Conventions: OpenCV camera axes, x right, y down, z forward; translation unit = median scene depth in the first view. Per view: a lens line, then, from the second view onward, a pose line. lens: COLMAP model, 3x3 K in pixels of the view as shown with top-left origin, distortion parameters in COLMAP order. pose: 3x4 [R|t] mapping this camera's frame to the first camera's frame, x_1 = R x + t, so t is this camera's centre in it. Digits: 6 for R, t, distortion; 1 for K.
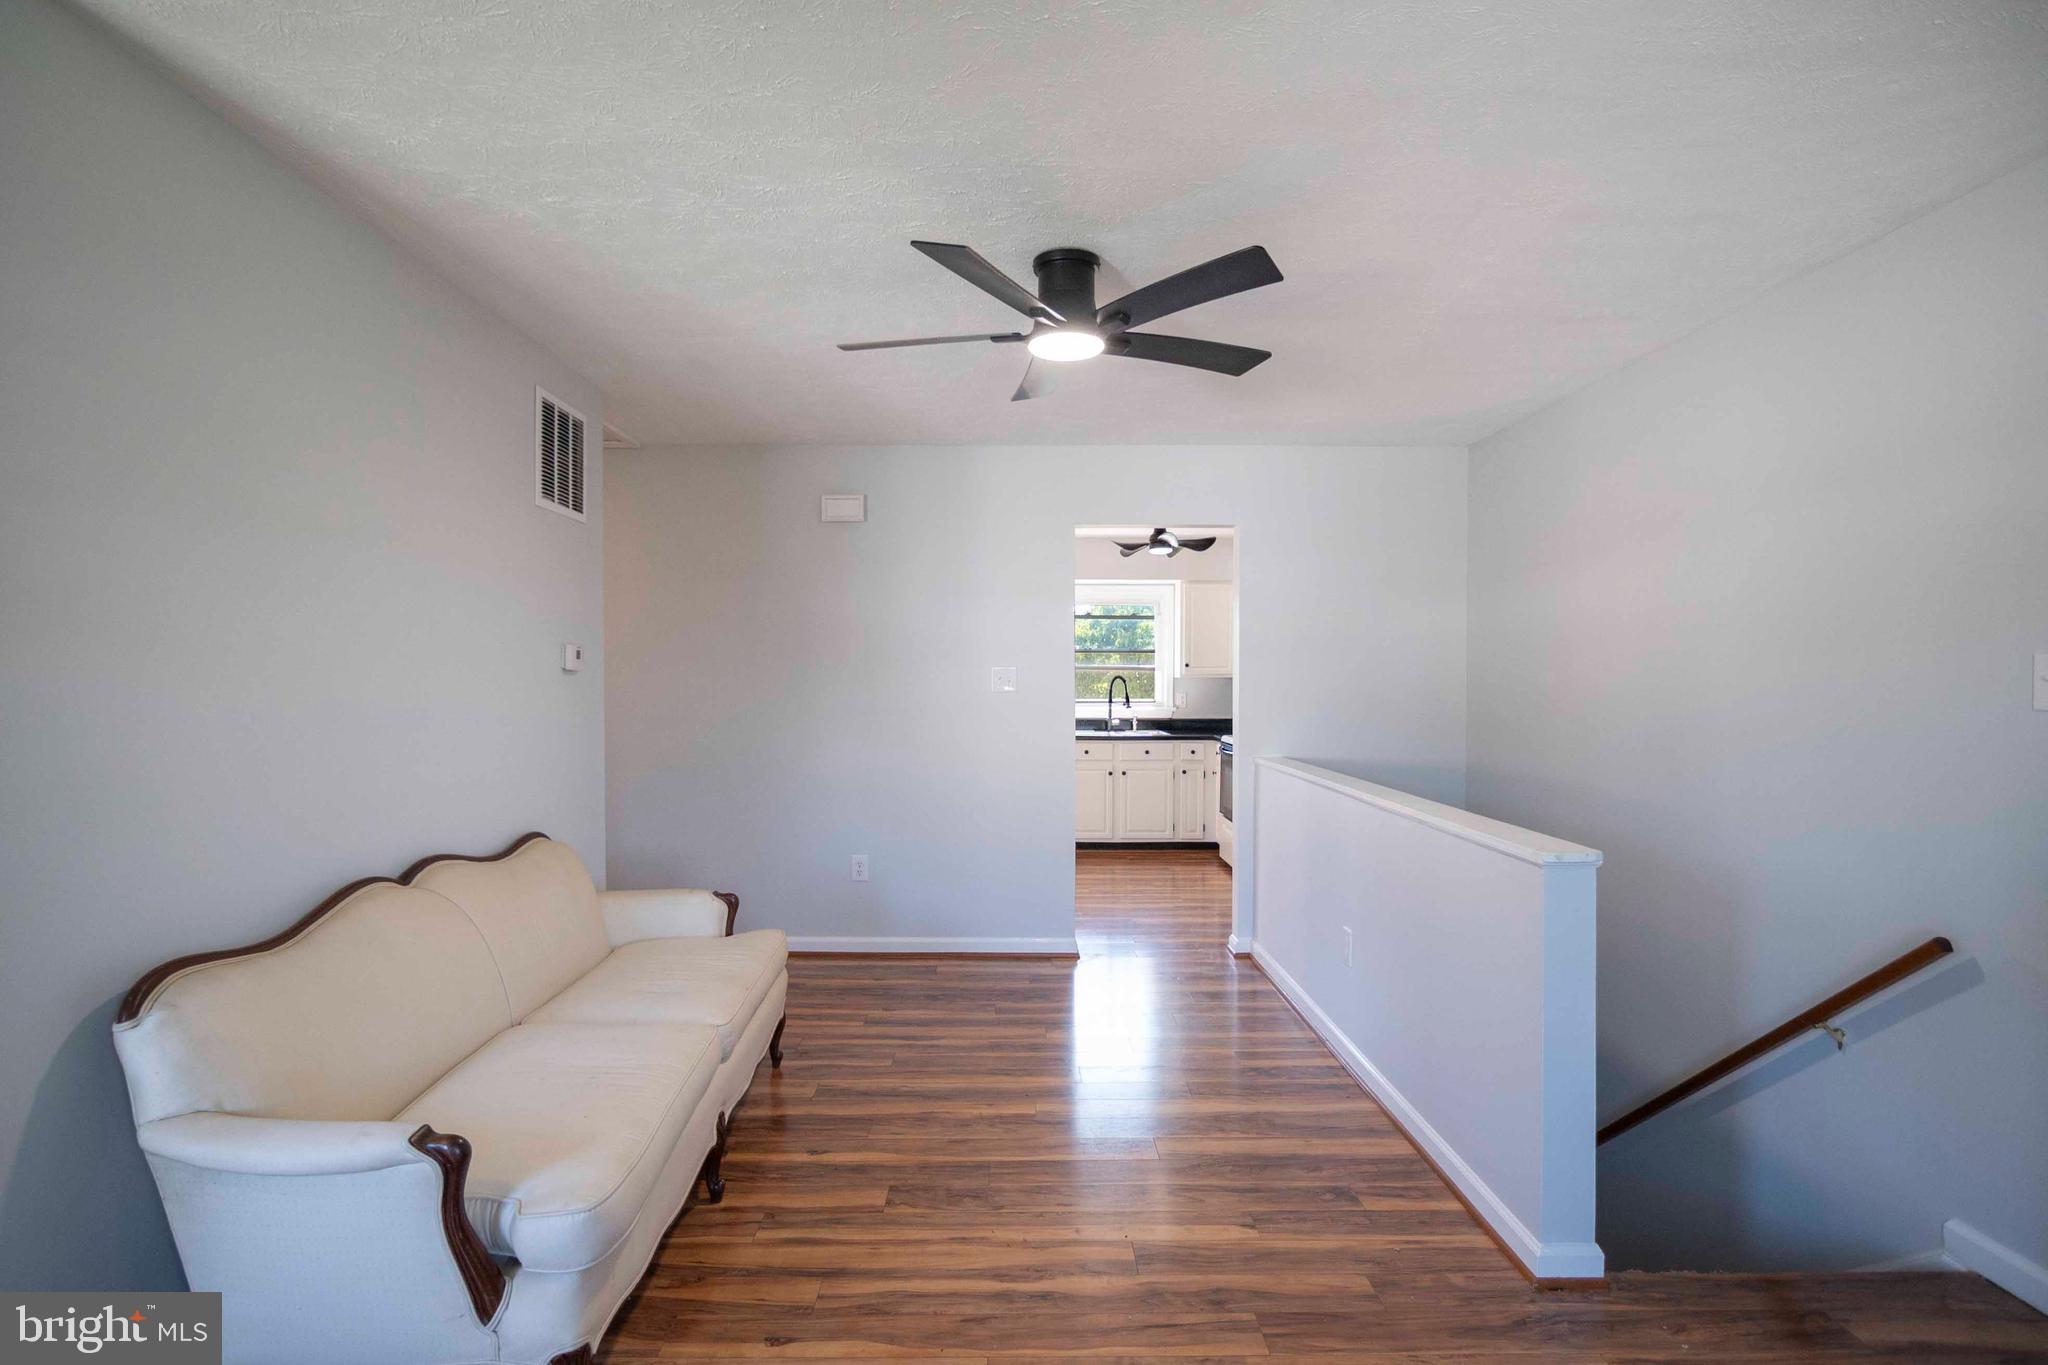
lens RADIAL K [[1006.9, 0, 1021.9], [0, 1006.9, 686.5], [0, 0, 1]] dist [-0.027755, 0.009093]
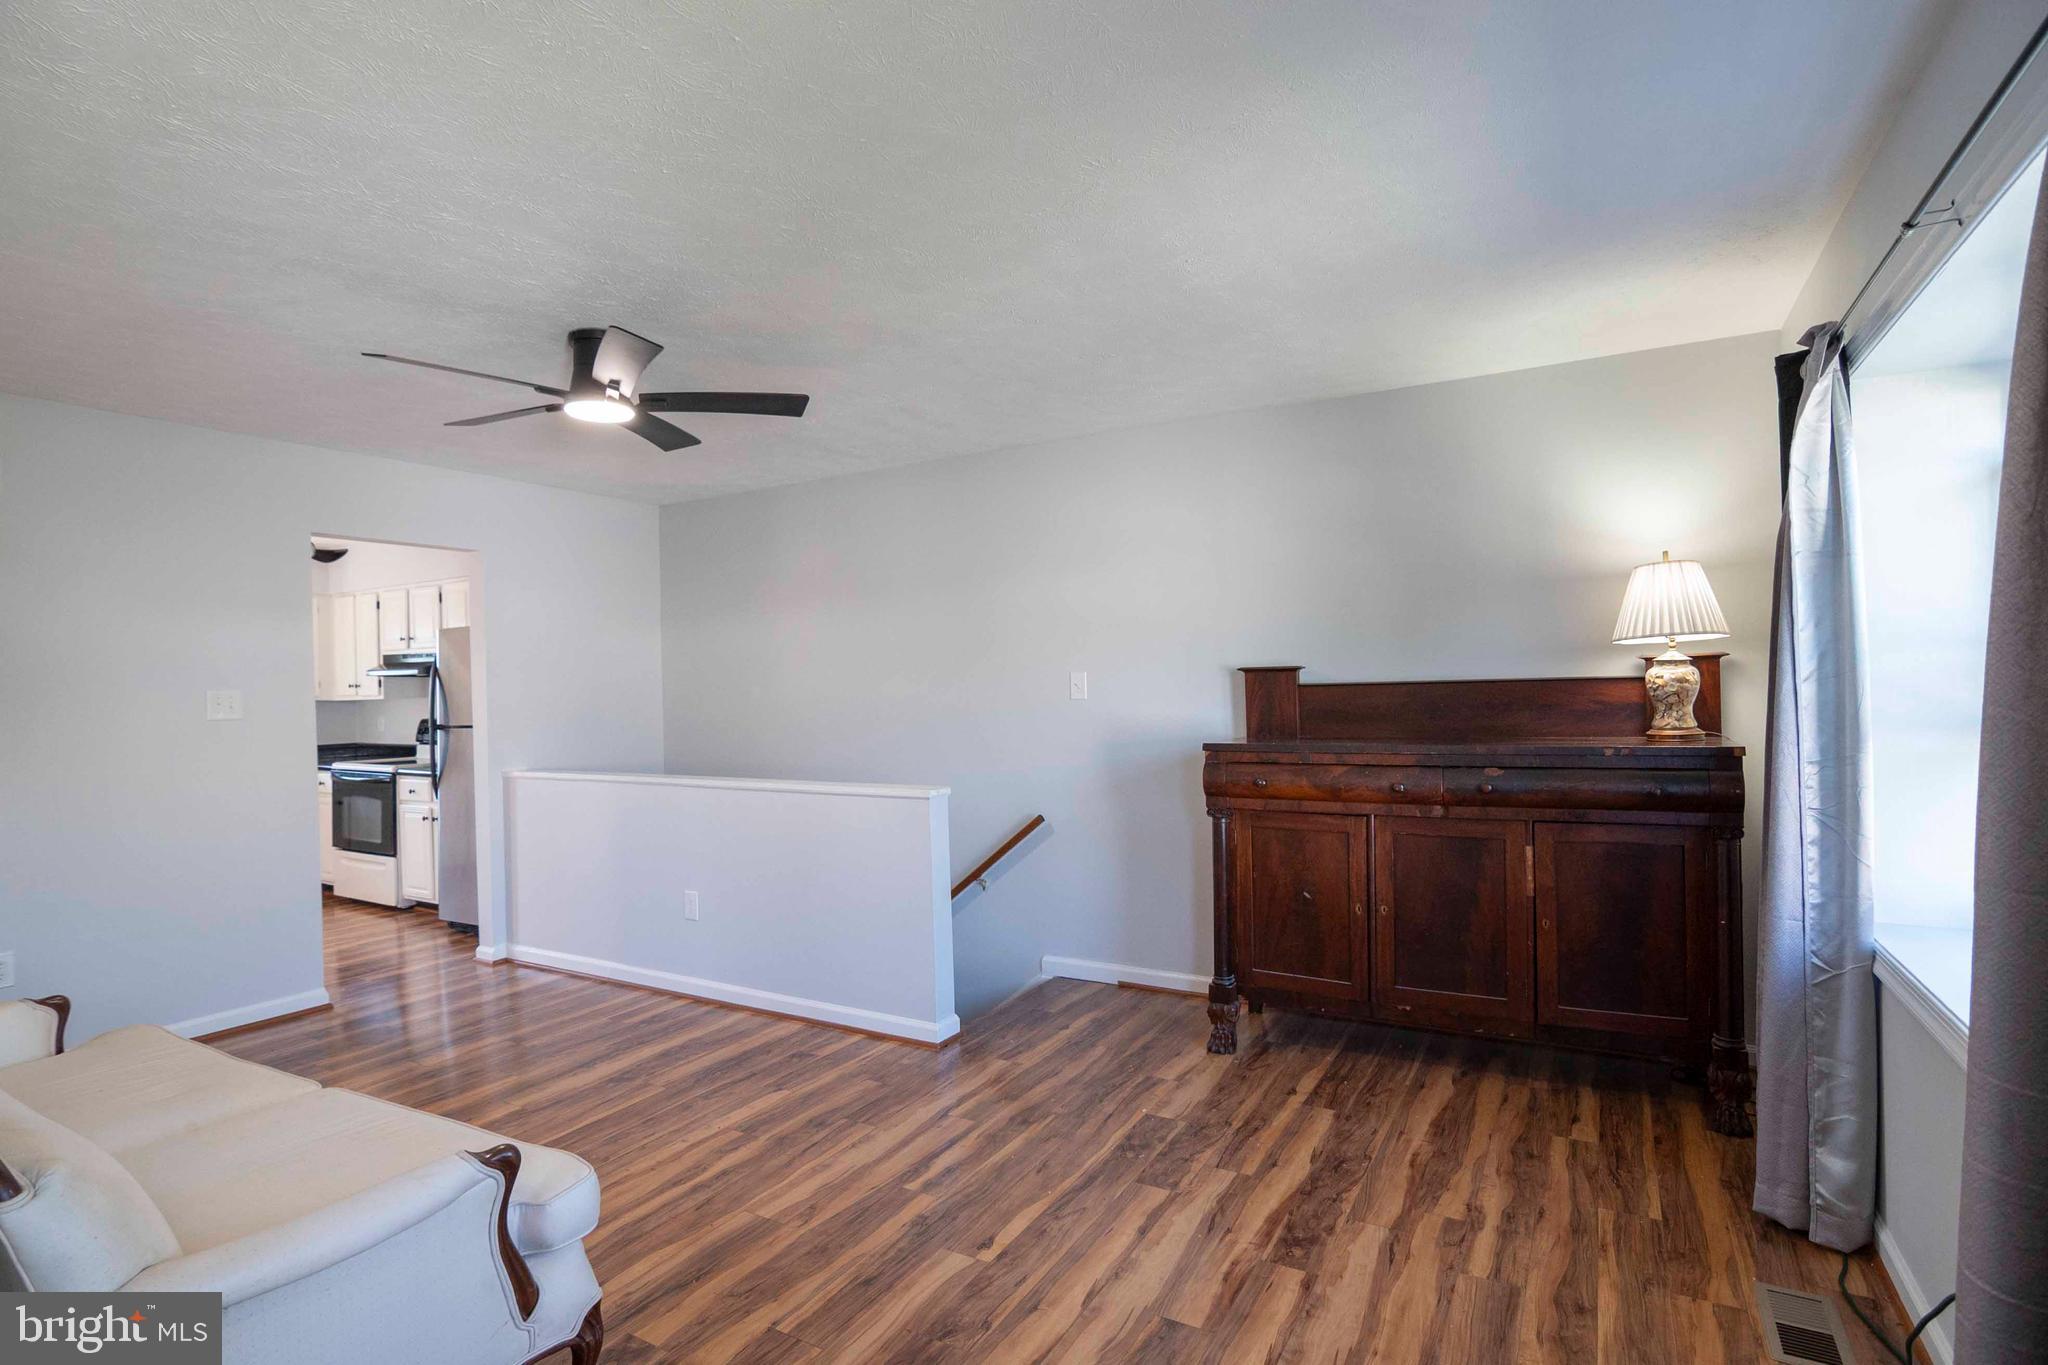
lens RADIAL K [[1006.9, 0, 1003.1], [0, 1006.9, 685.3], [0, 0, 1]] dist [-0.027755, 0.009093]
pose [[0.514860, -0.012080, 0.857189, -0.669259], [0.029979, 0.999543, -0.003921, -0.001489], [-0.856750, 0.027716, 0.514987, 0.008333]]
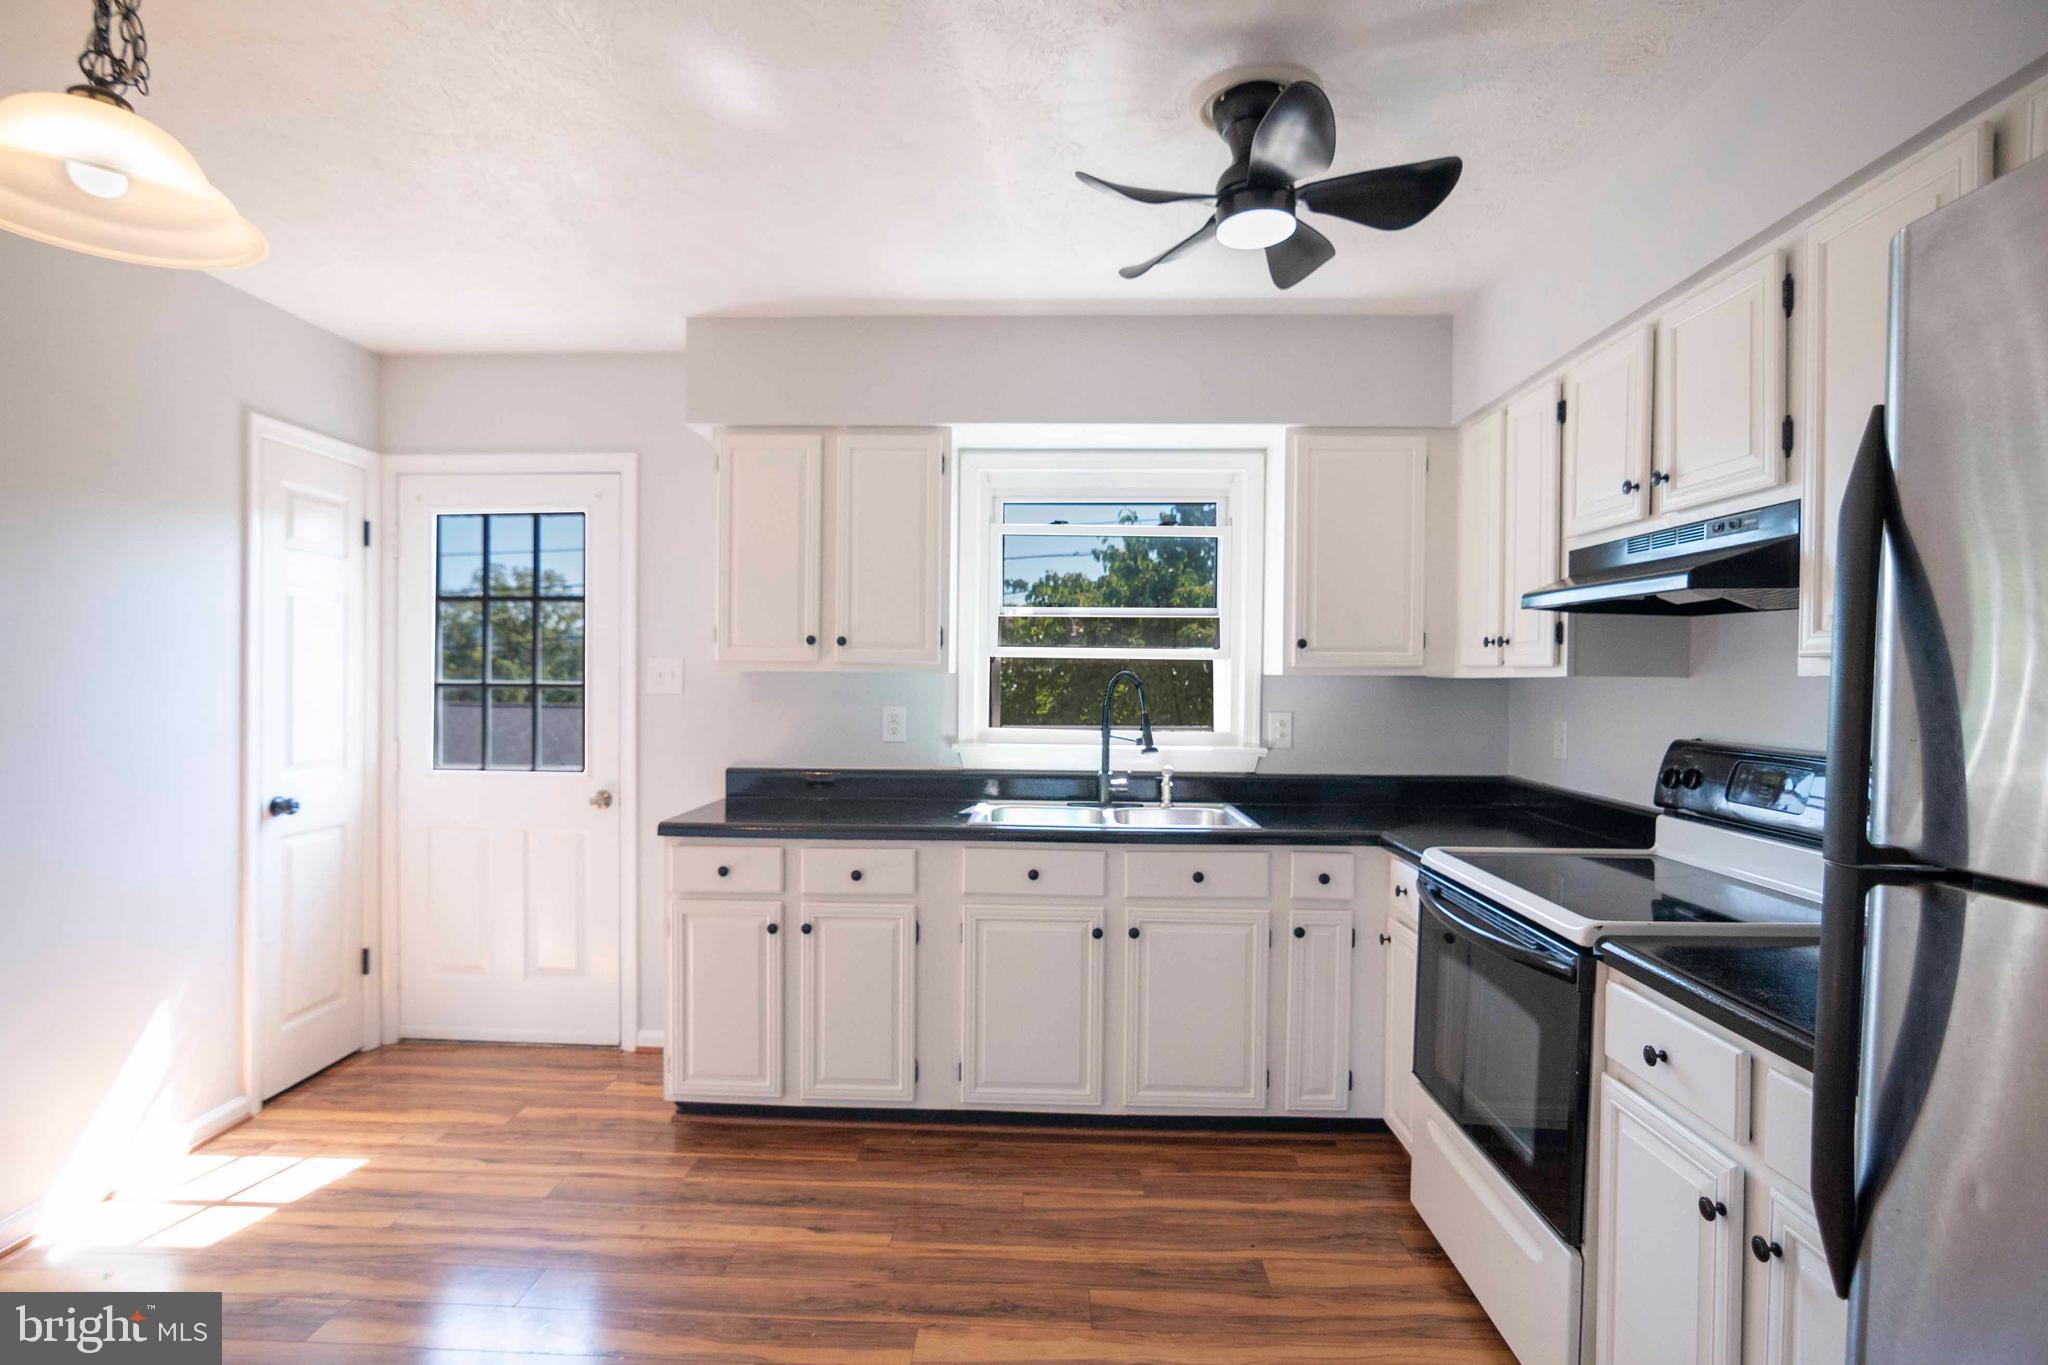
lens RADIAL K [[1006.9, 0, 1007.8], [0, 1006.9, 690.5], [0, 0, 1]] dist [-0.027755, 0.009093]
pose [[0.998964, 0.007390, -0.044906, 0.186125], [-0.007035, 0.999943, 0.008072, -0.014495], [0.044963, -0.007748, 0.998959, 1.658362]]
